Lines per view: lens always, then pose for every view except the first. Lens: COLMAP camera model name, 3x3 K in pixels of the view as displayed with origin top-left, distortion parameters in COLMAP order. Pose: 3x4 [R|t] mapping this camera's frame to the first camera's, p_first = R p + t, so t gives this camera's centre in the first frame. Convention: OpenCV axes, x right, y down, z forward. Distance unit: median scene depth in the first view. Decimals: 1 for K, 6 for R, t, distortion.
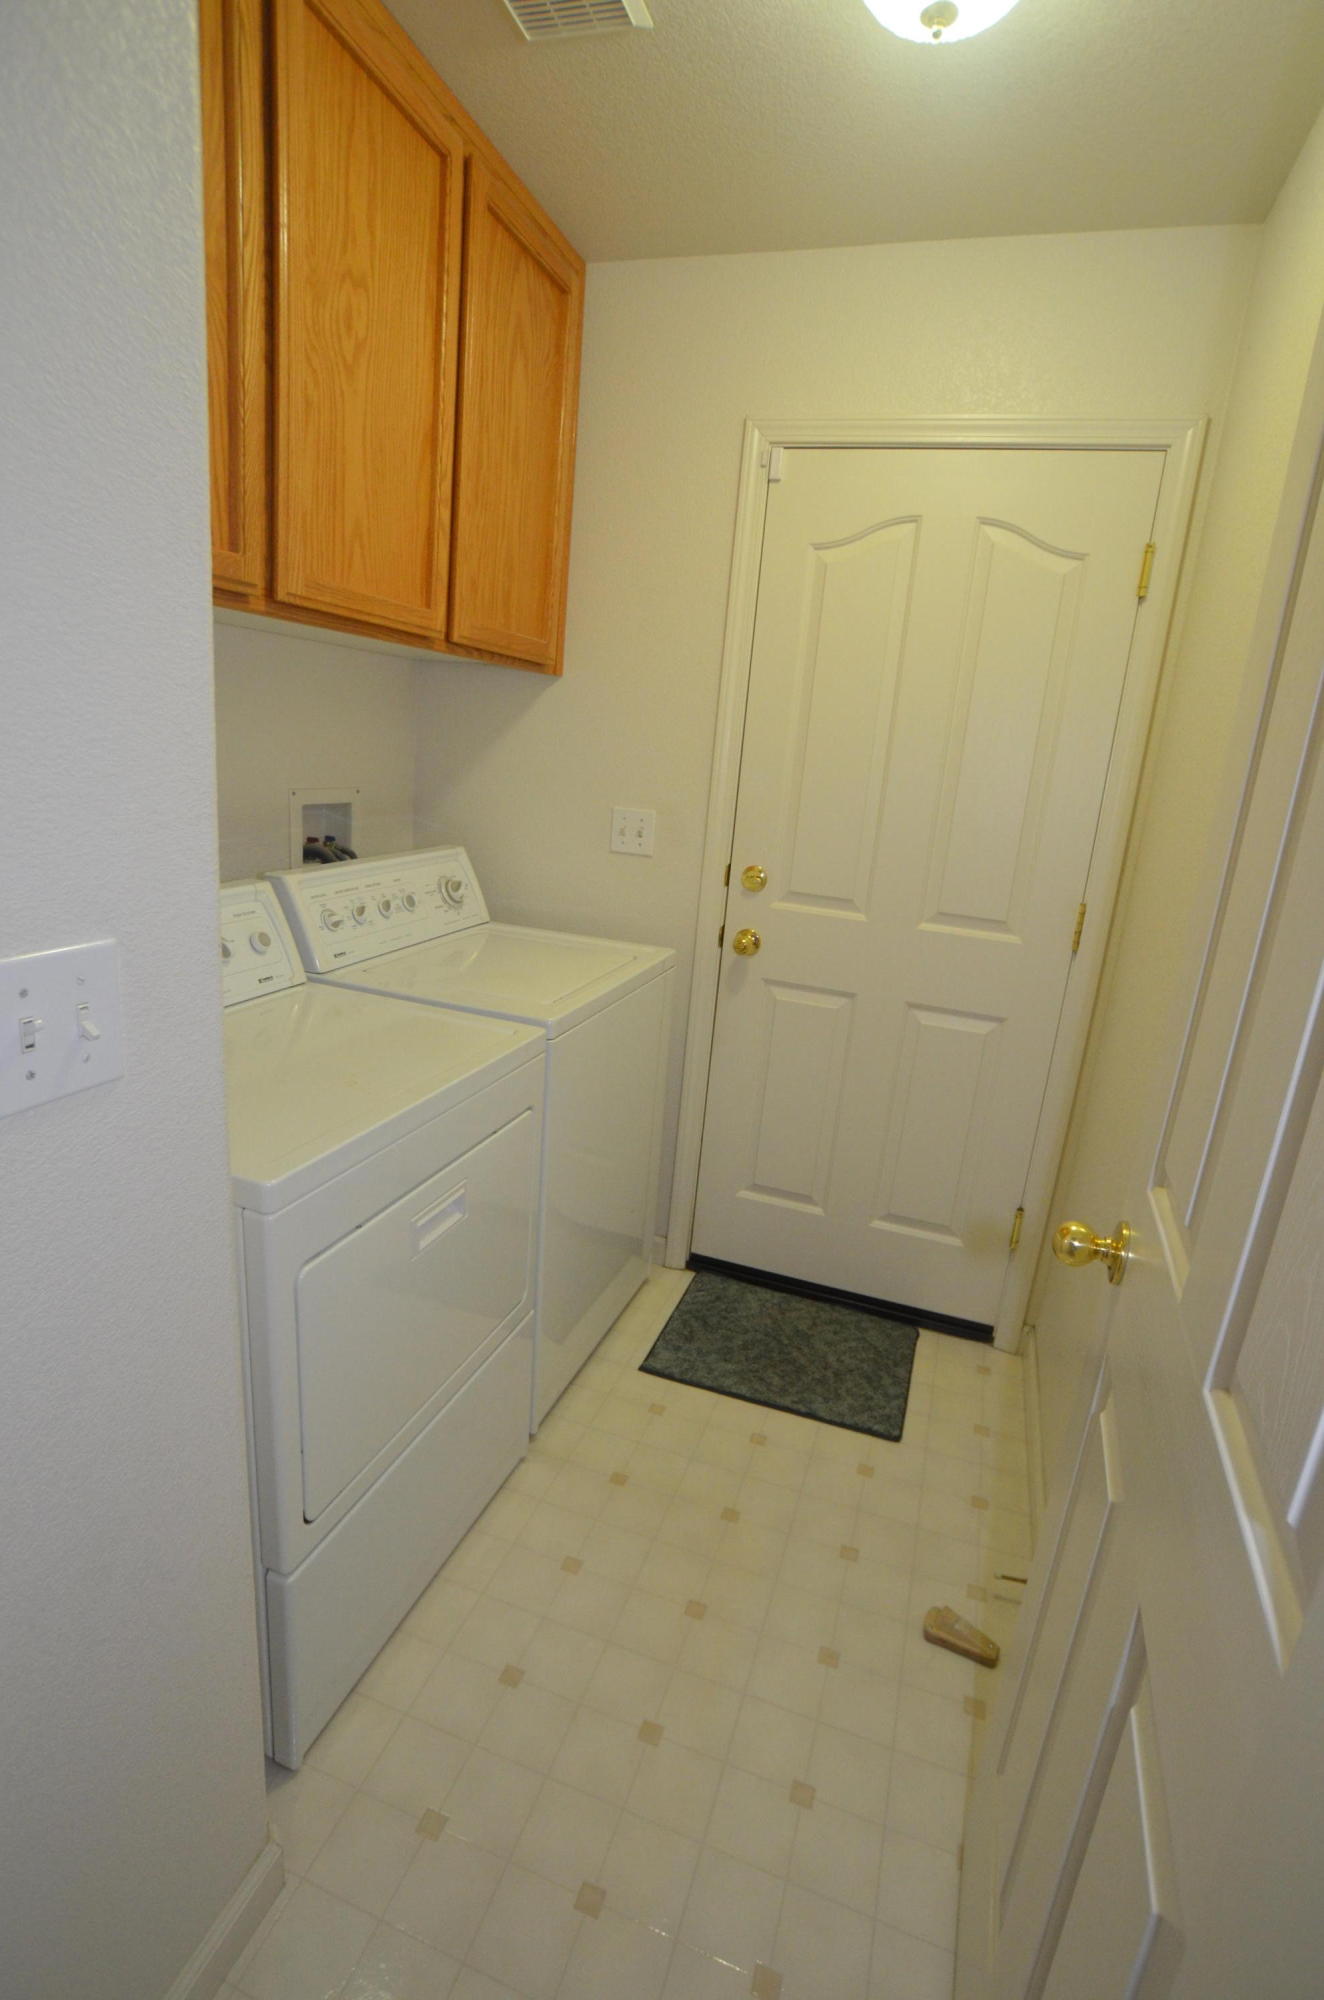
lens RADIAL K [[941.7, 0, 662.0], [0, 941.7, 1000.0], [0, 0, 1]] dist [-0.092289, 0.046677]
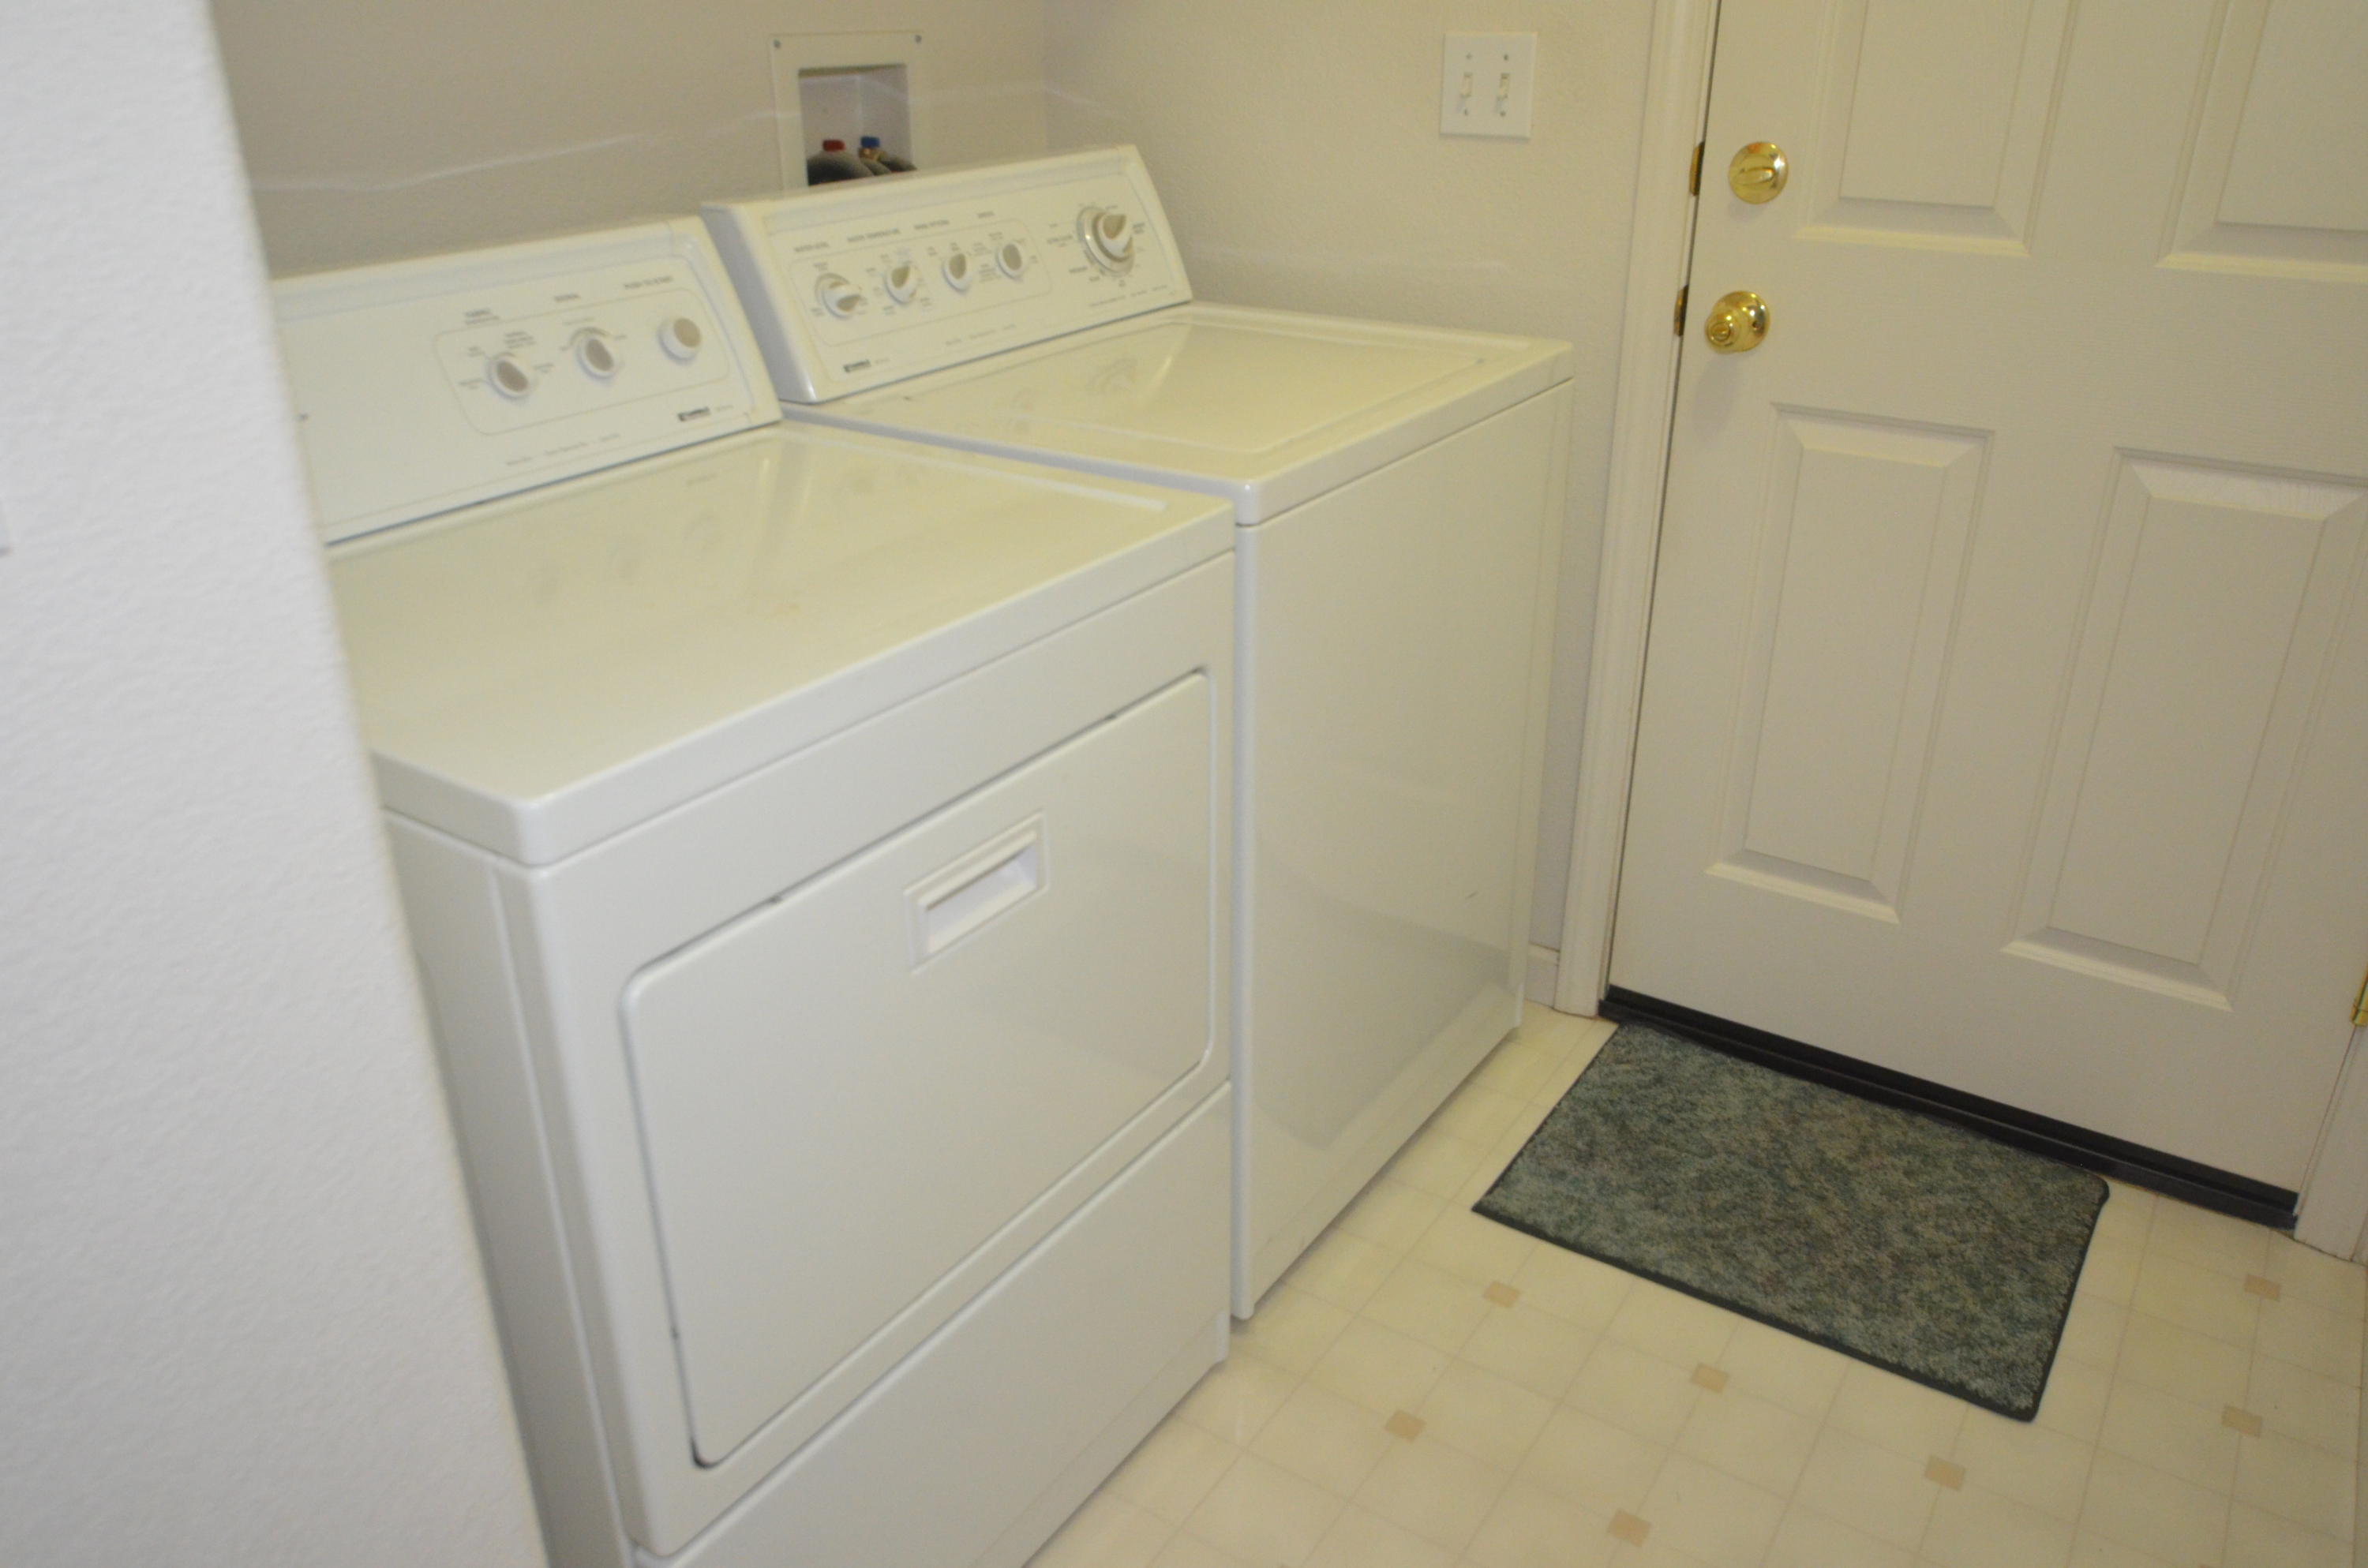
lens RADIAL K [[1756.6, 0, 1184.0], [0, 1756.6, 784.0], [0, 0, 1]] dist [-0.010679, -0.000191]
pose [[0.964246, 0.027531, -0.263576, 0.065753], [0.014596, 0.987562, 0.156548, 0.023656], [0.264608, -0.154798, 0.951851, 0.100908]]
